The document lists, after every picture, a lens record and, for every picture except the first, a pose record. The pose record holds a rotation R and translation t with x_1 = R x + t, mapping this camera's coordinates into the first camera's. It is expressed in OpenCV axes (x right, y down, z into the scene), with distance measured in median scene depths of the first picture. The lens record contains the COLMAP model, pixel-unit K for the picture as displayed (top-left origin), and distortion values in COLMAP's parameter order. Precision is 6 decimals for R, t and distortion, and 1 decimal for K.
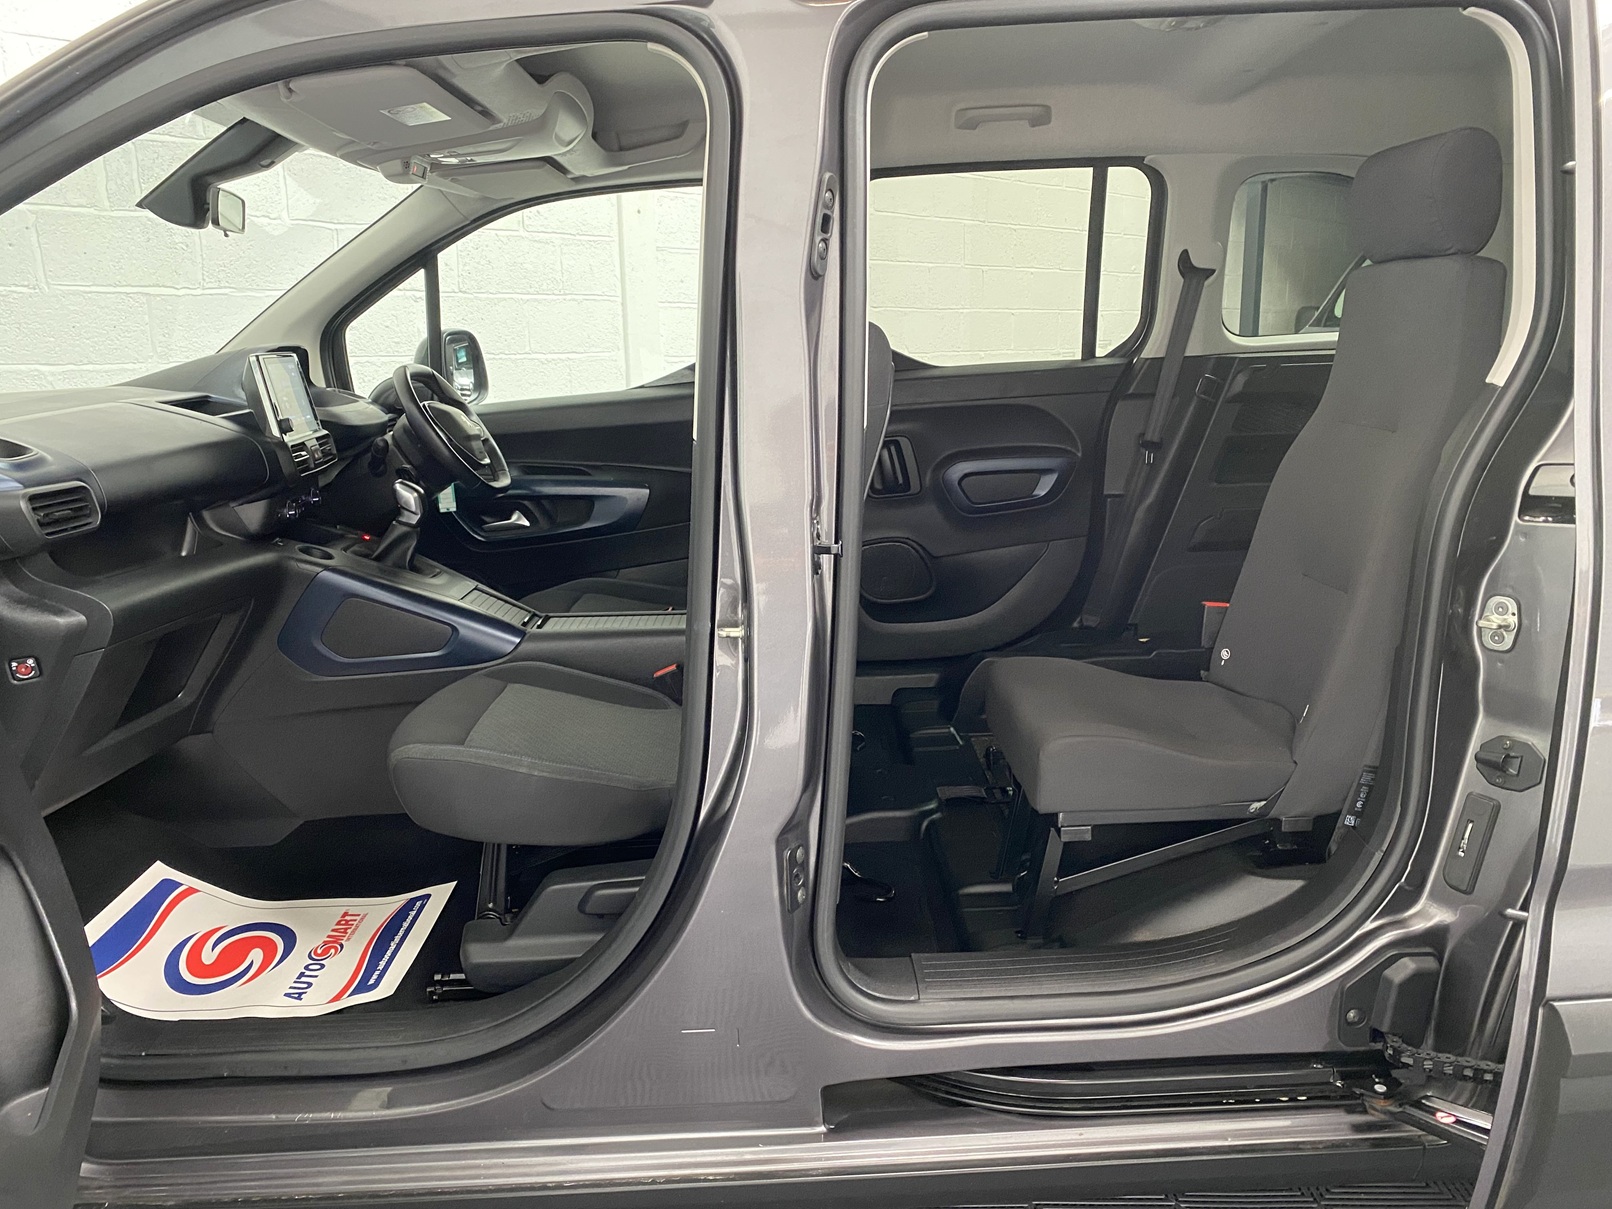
lens RADIAL K [[1234.3, 0, 815.2], [0, 1234.3, 607.4], [0, 0, 1]] dist [0.009217, -0.004797]
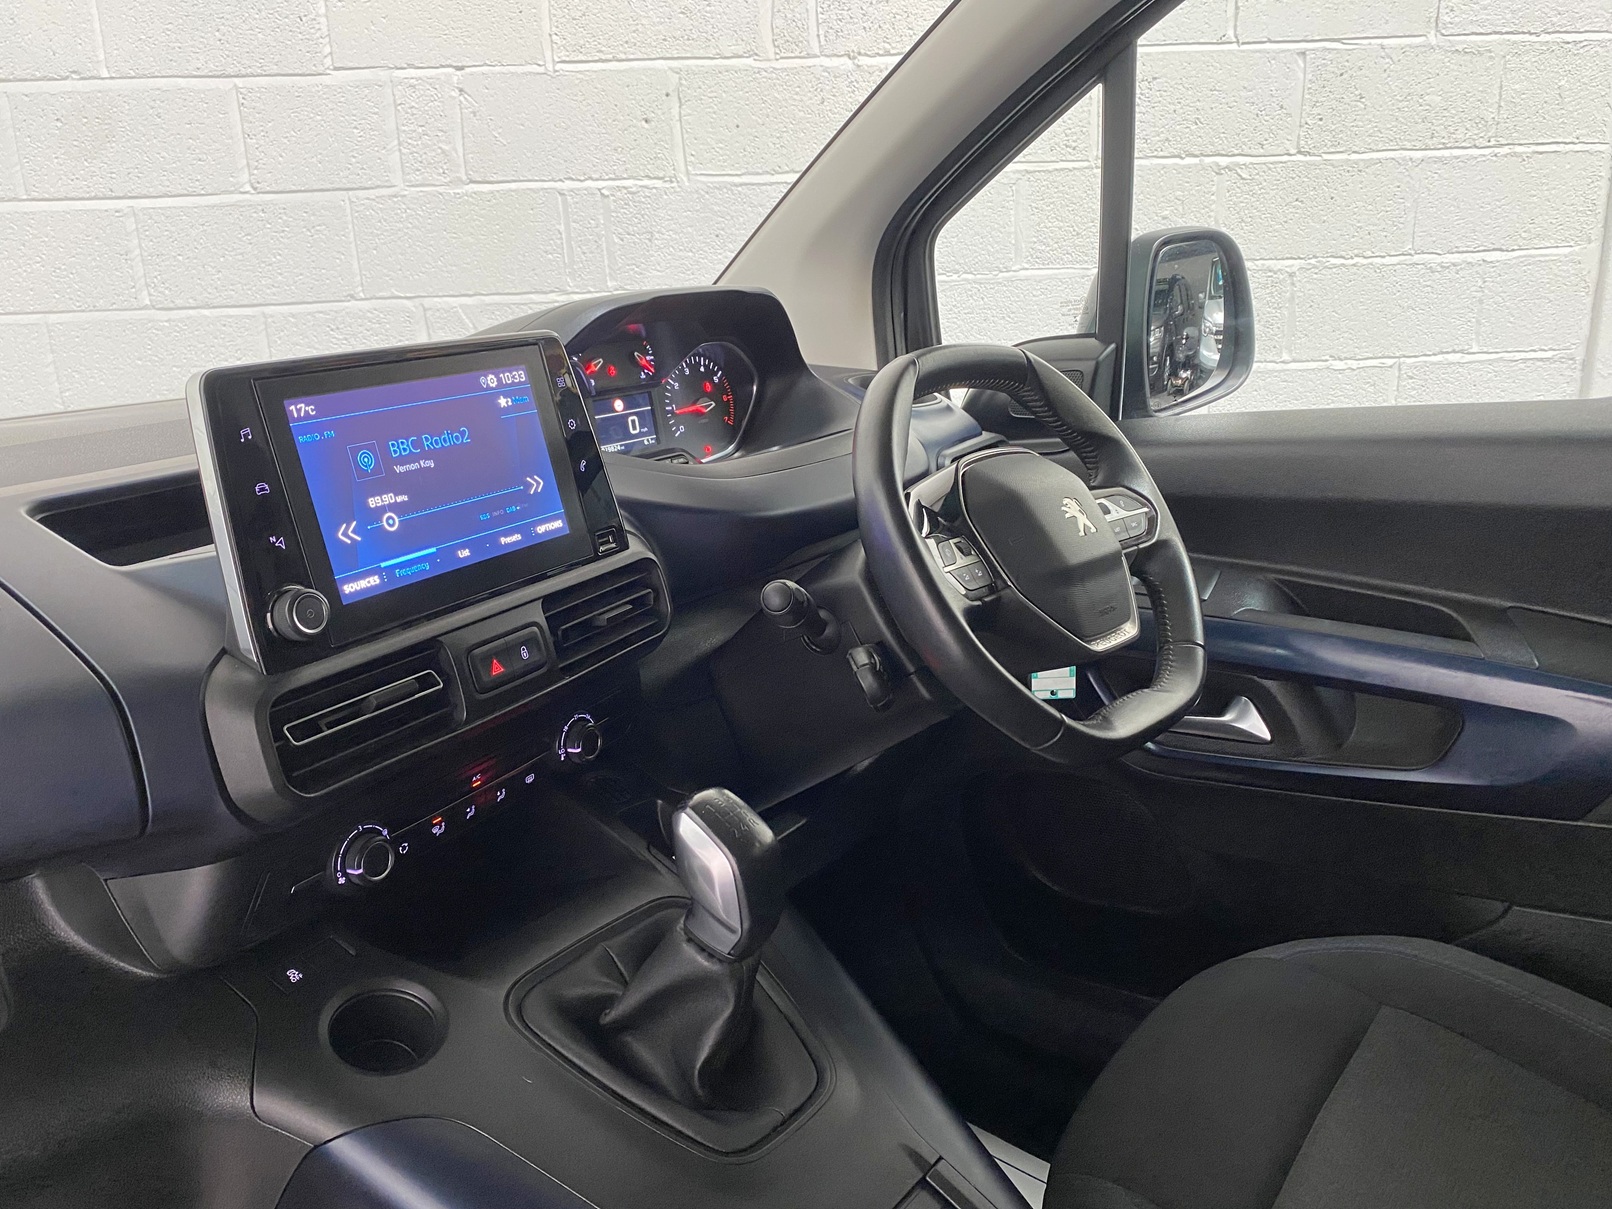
lens RADIAL K [[1226.3, 0, 802.4], [0, 1226.3, 598.6], [0, 0, 1]] dist [0.025774, -0.012395]
pose [[0.771783, 0.160938, -0.615183, -0.138788], [-0.108698, 0.986593, 0.121735, -0.173984], [0.626527, -0.027083, 0.778929, 0.740366]]
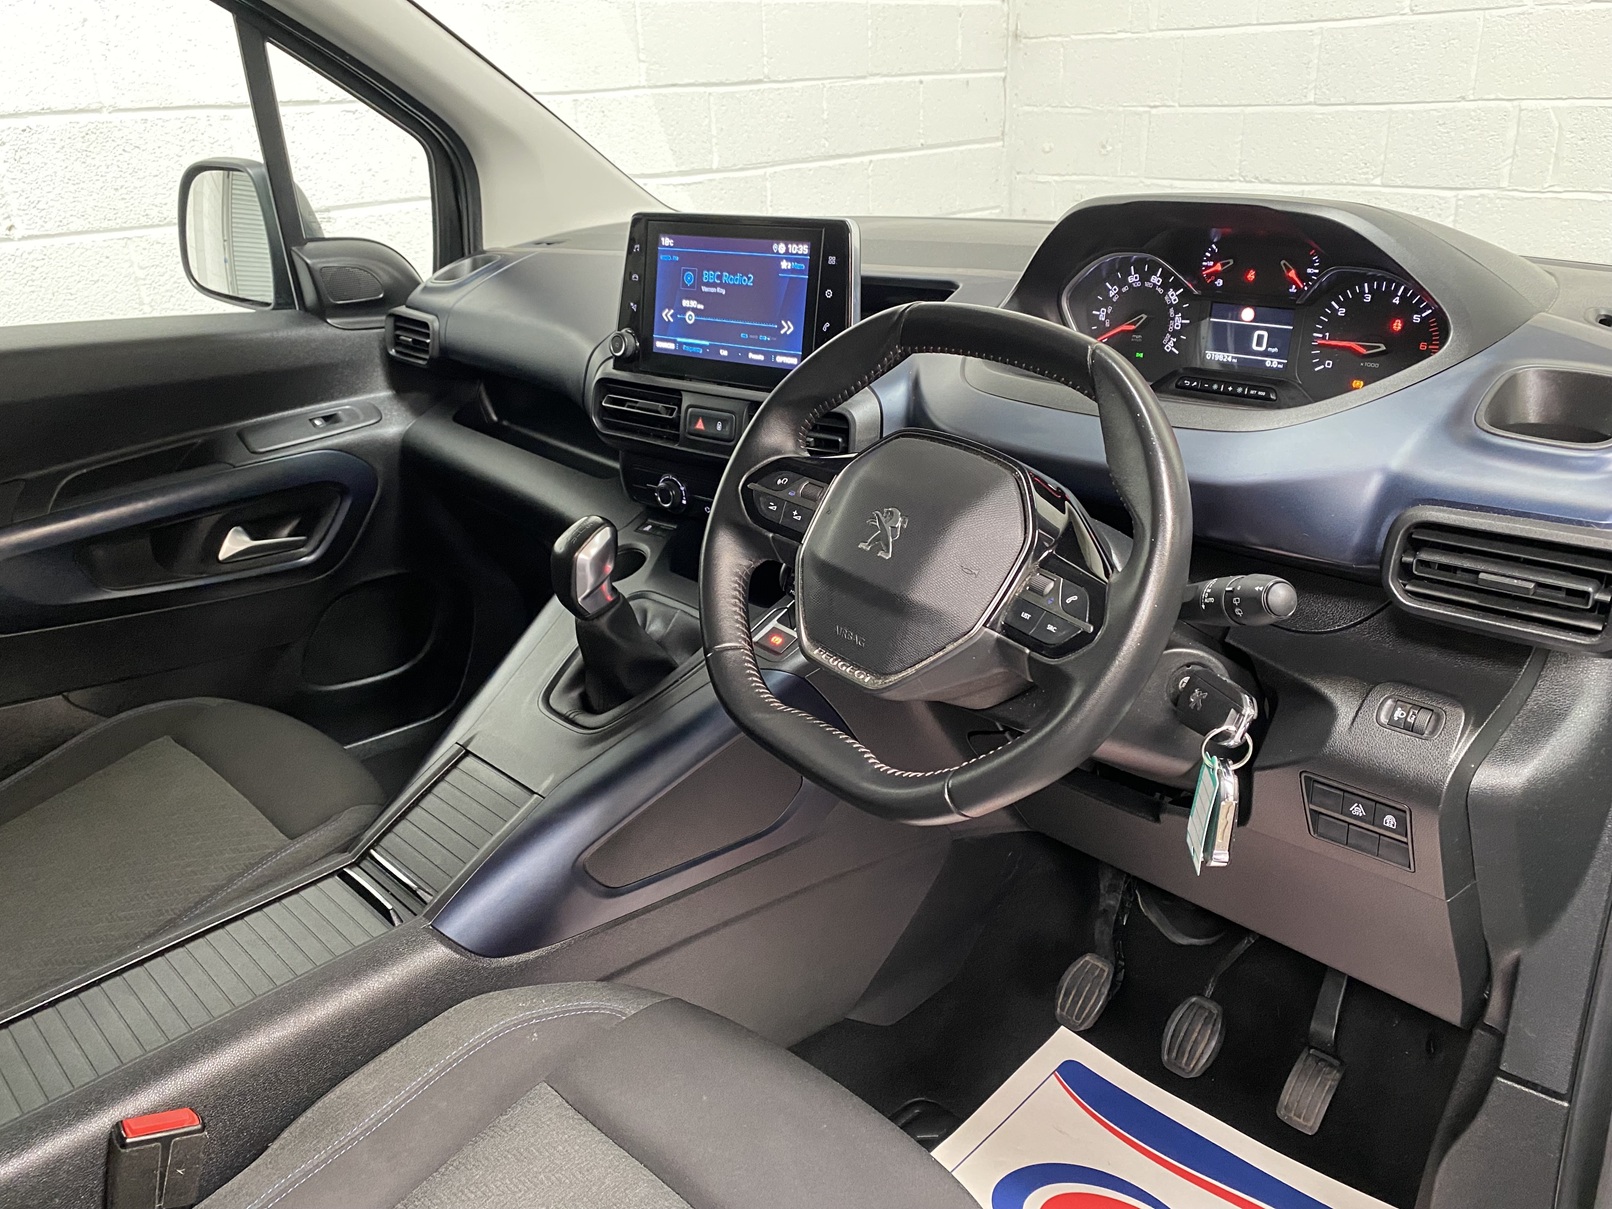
lens RADIAL K [[1234.3, 0, 815.2], [0, 1234.3, 607.4], [0, 0, 1]] dist [0.009217, -0.004797]
pose [[-0.726277, 0.324730, -0.605865, -0.094716], [-0.087130, 0.830786, 0.549730, -0.319846], [0.681858, 0.452046, -0.575087, 1.255023]]
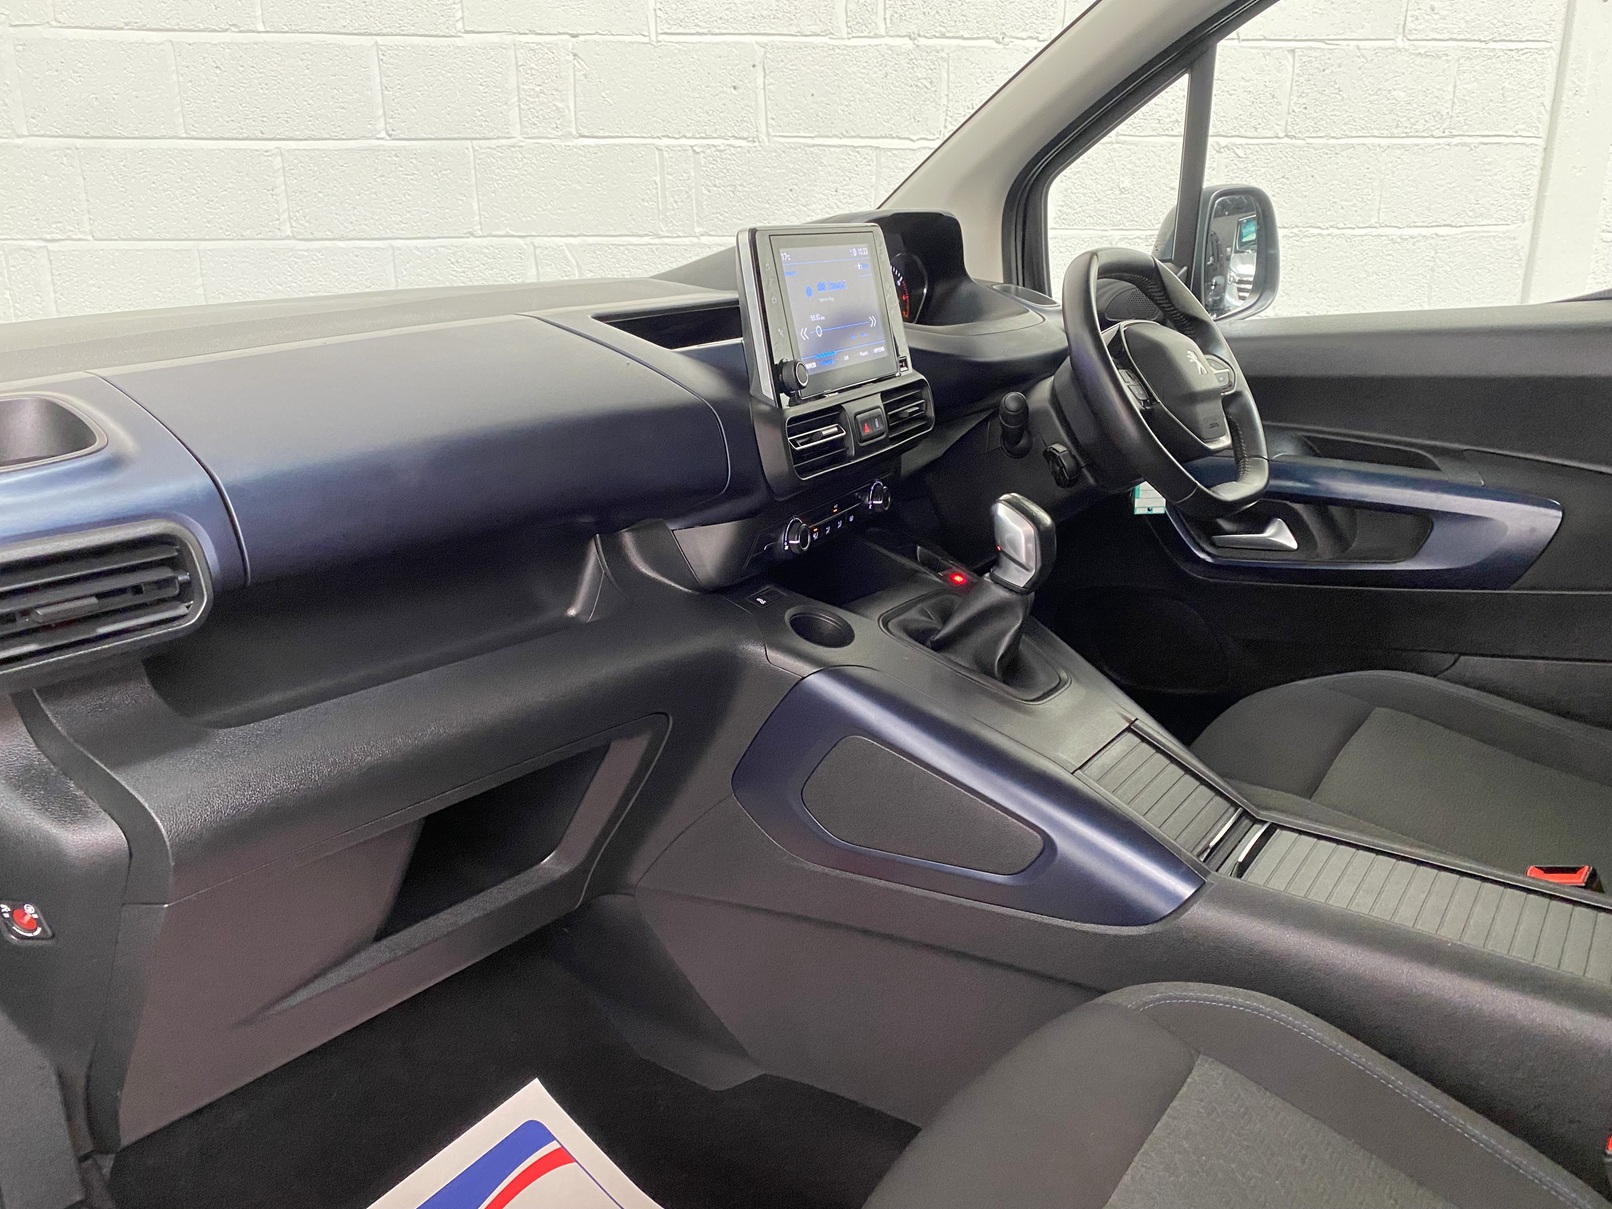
lens RADIAL K [[1233.7, 0, 814.0], [0, 1233.7, 605.4], [0, 0, 1]] dist [0.017988, 0.001135]
pose [[0.801588, 0.186160, -0.568155, -0.104668], [-0.131016, 0.981886, 0.136877, -0.109044], [0.583345, -0.035282, 0.811458, 0.519816]]
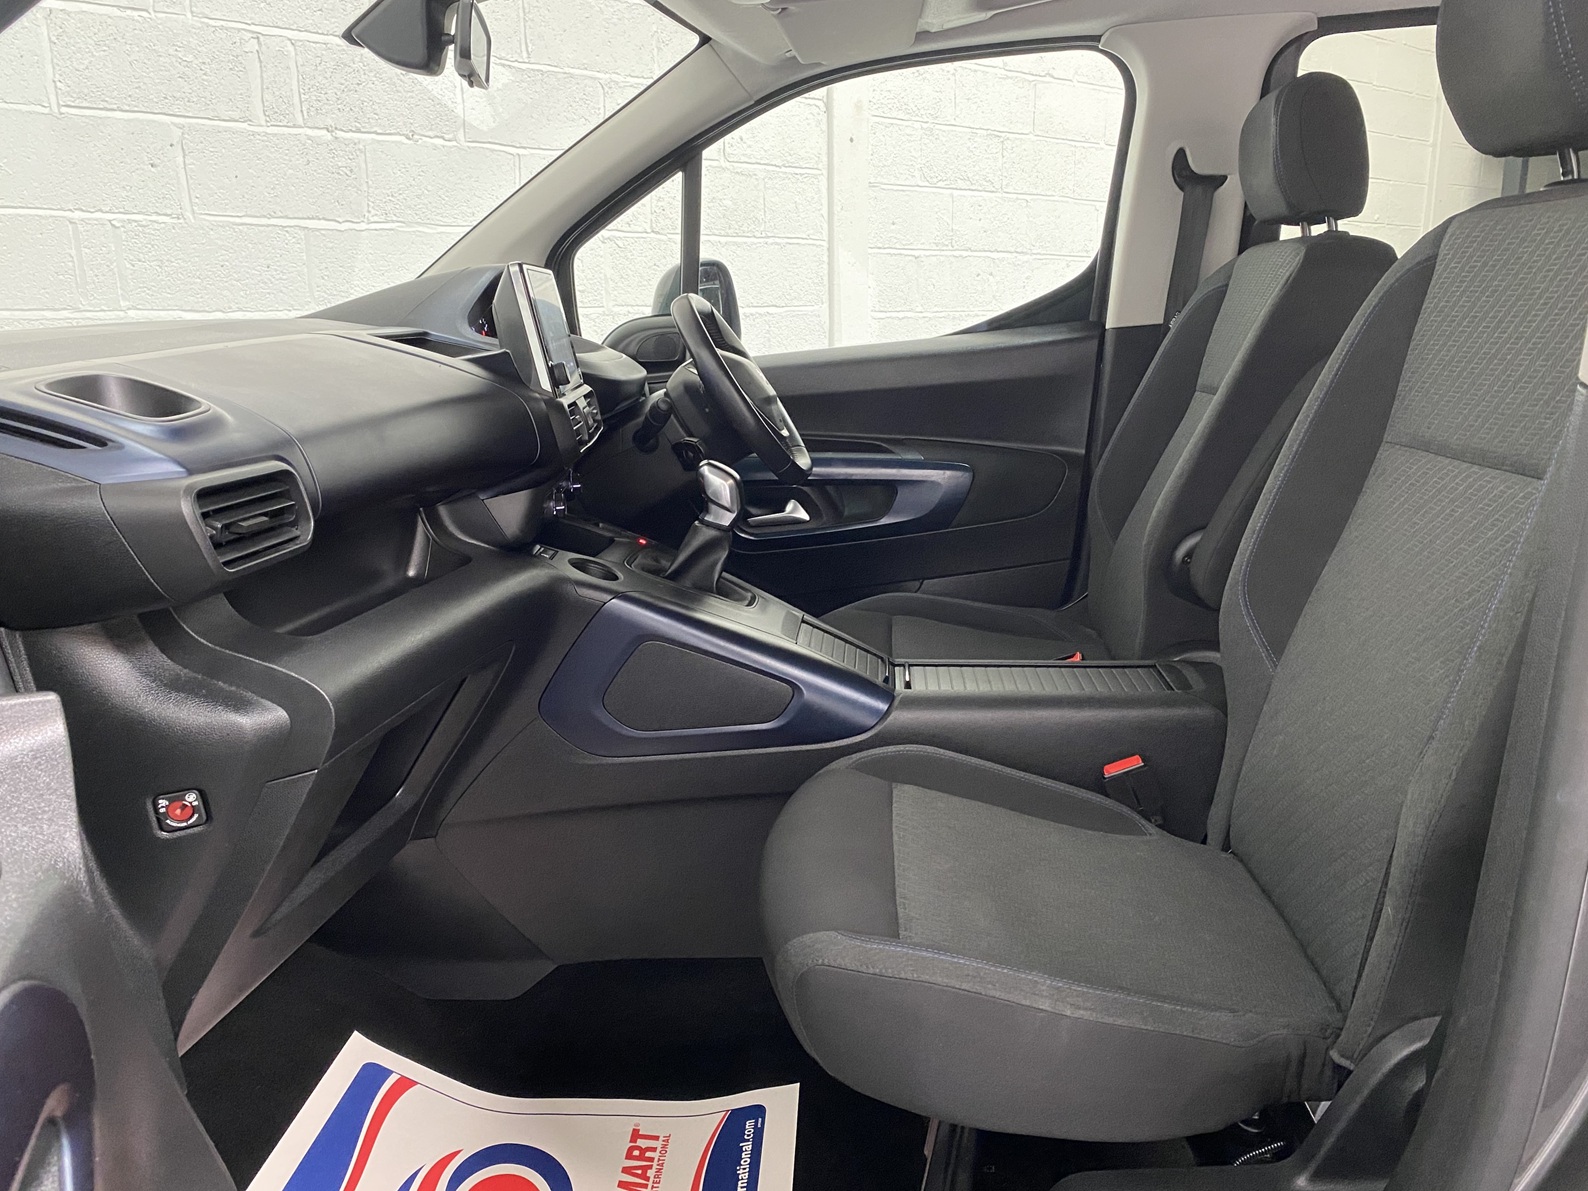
lens RADIAL K [[1230.2, 0, 791.4], [0, 1230.2, 593.4], [0, 0, 1]] dist [0.005989, 0.006783]
pose [[0.995673, 0.022716, -0.090109, -0.214142], [-0.021789, 0.999699, 0.011250, -0.036715], [0.090337, -0.009238, 0.995868, 0.320458]]
